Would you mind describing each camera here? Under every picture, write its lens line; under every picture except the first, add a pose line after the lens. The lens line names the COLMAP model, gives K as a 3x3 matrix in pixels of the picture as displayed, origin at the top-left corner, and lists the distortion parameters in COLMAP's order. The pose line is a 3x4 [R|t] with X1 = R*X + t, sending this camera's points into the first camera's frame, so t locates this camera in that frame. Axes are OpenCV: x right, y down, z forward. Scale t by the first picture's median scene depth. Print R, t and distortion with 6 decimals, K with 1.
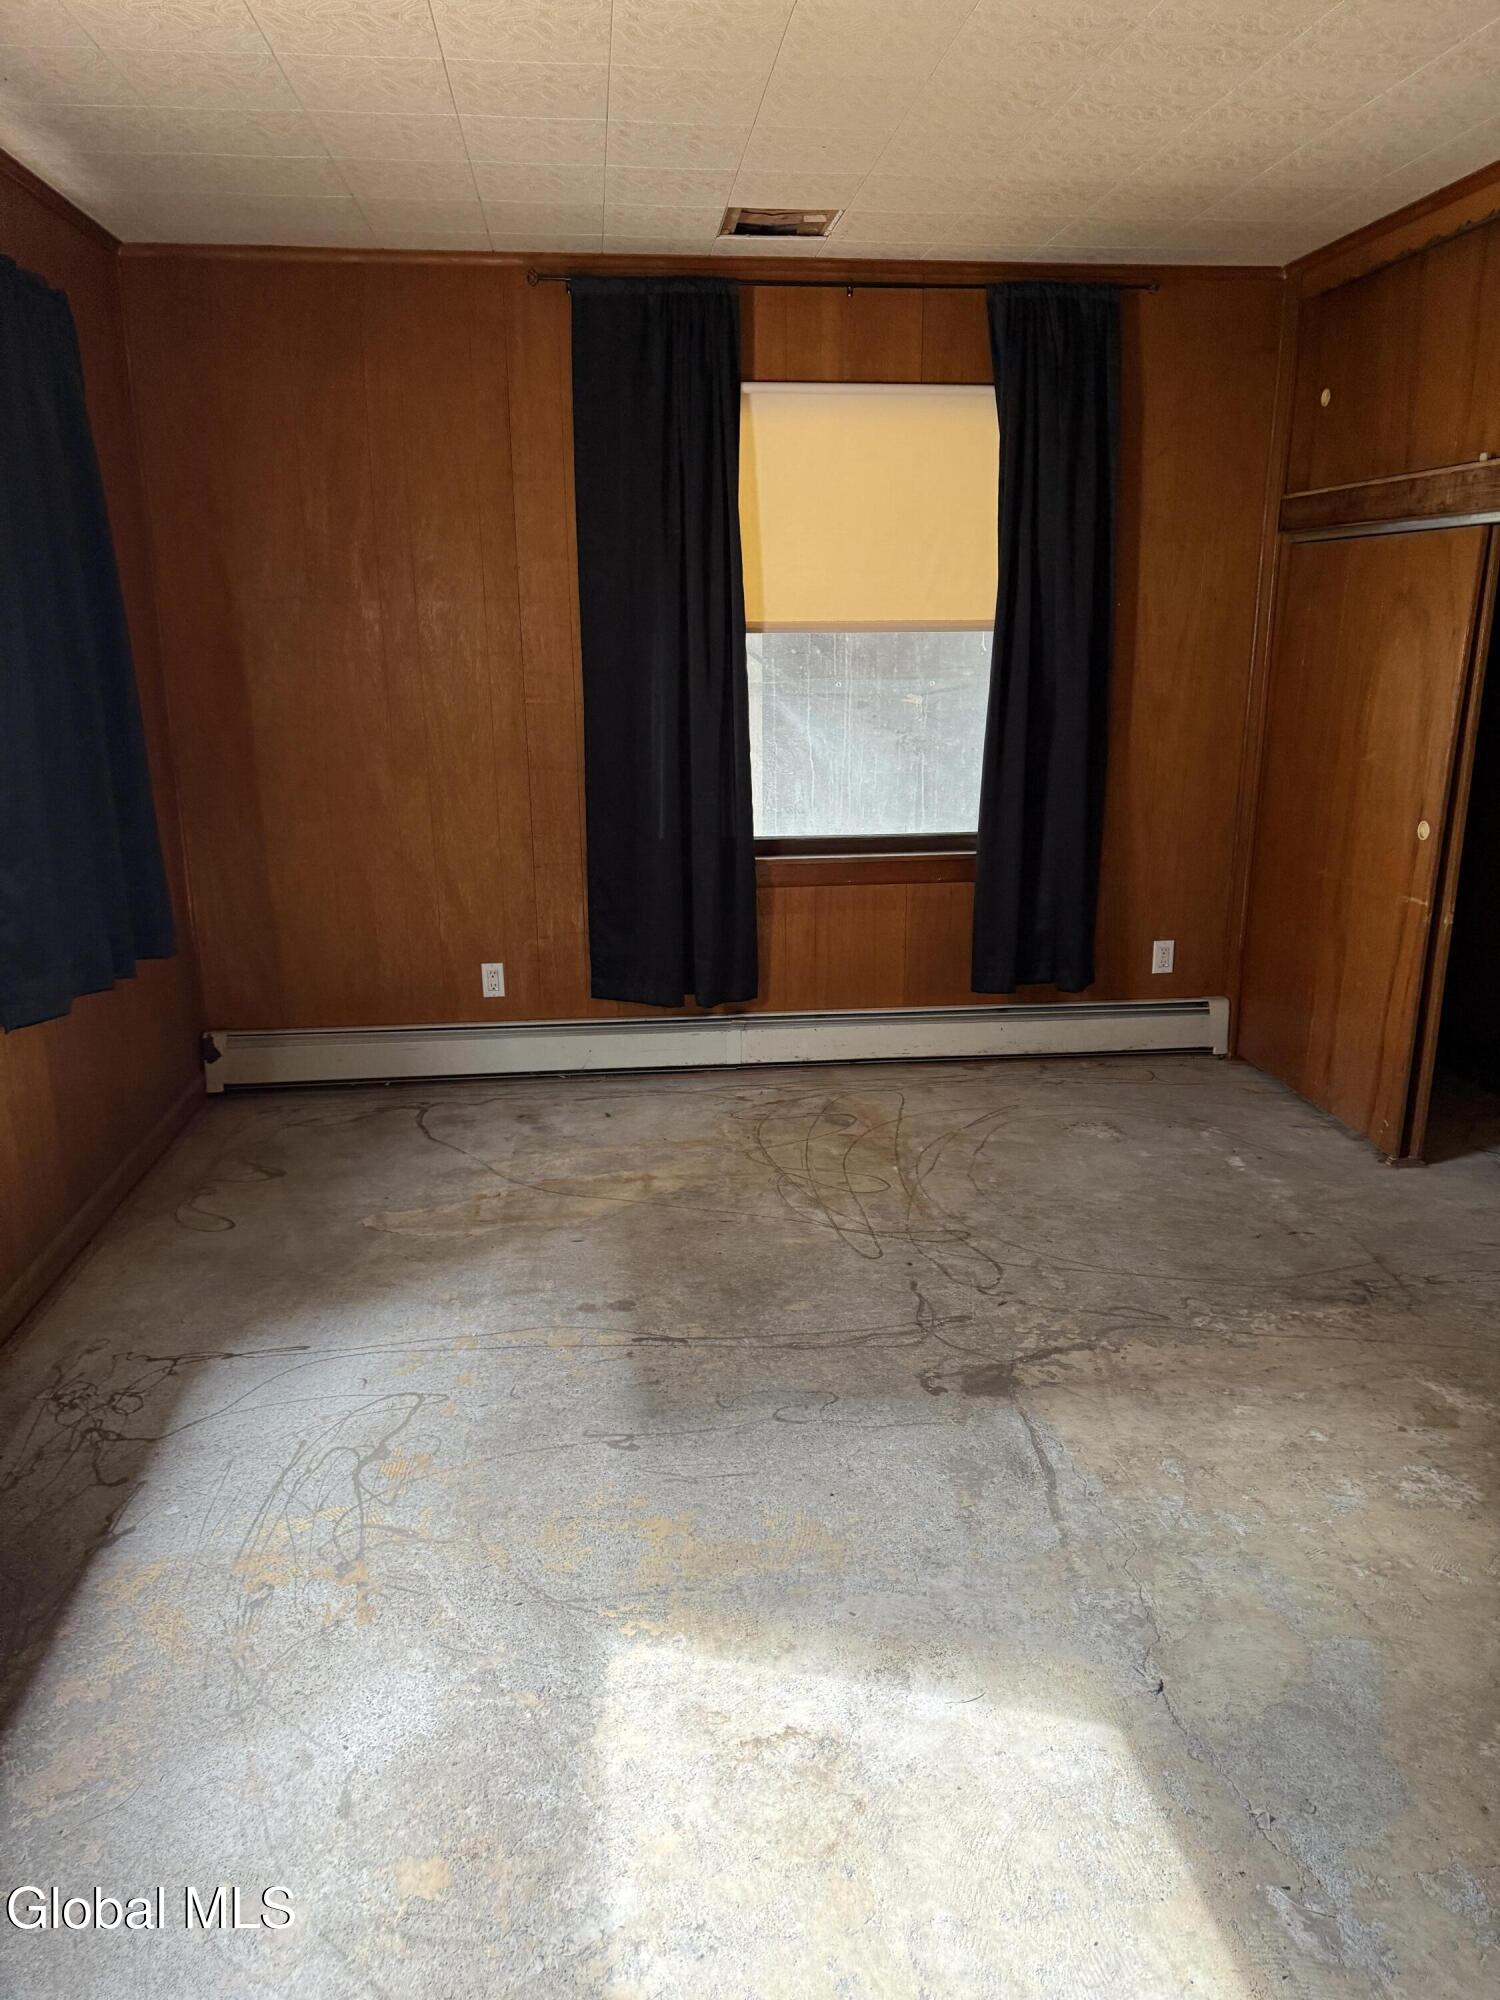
lens RADIAL K [[1381.6, 0, 746.0], [0, 1381.6, 1003.5], [0, 0, 1]] dist [0.098994, -0.164933]
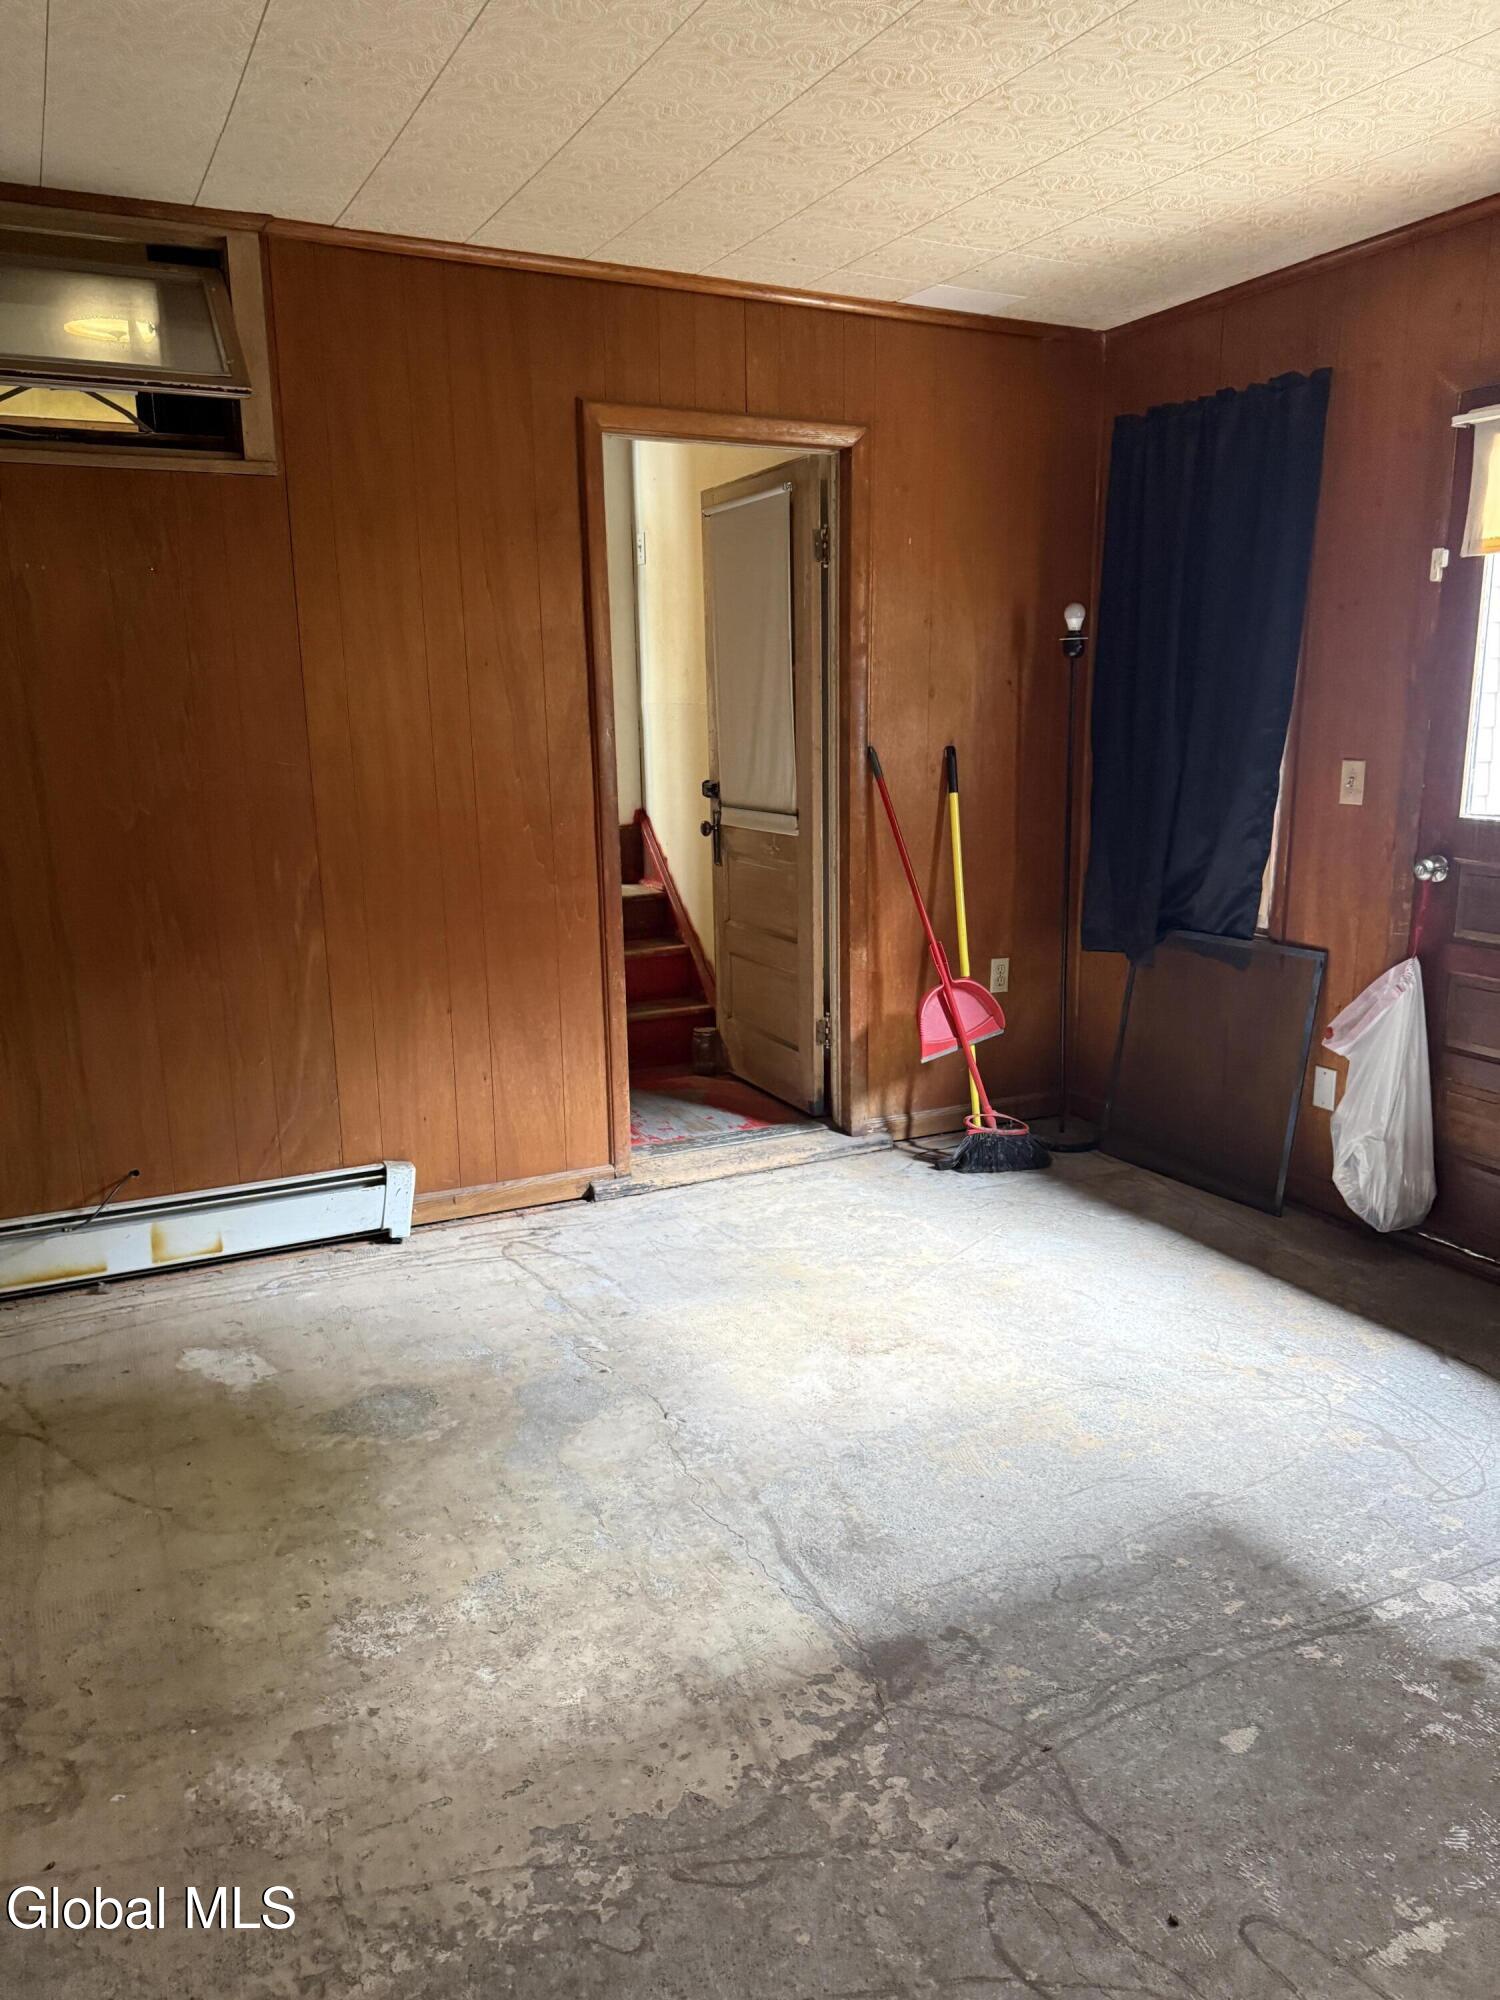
lens RADIAL K [[1381.6, 0, 746.0], [0, 1381.6, 1003.5], [0, 0, 1]] dist [0.098994, -0.164933]
pose [[-0.936181, 0.090103, -0.339775, 0.483241], [-0.080991, 0.885296, 0.457921, -0.384742], [0.342062, 0.456215, -0.821499, 1.459128]]
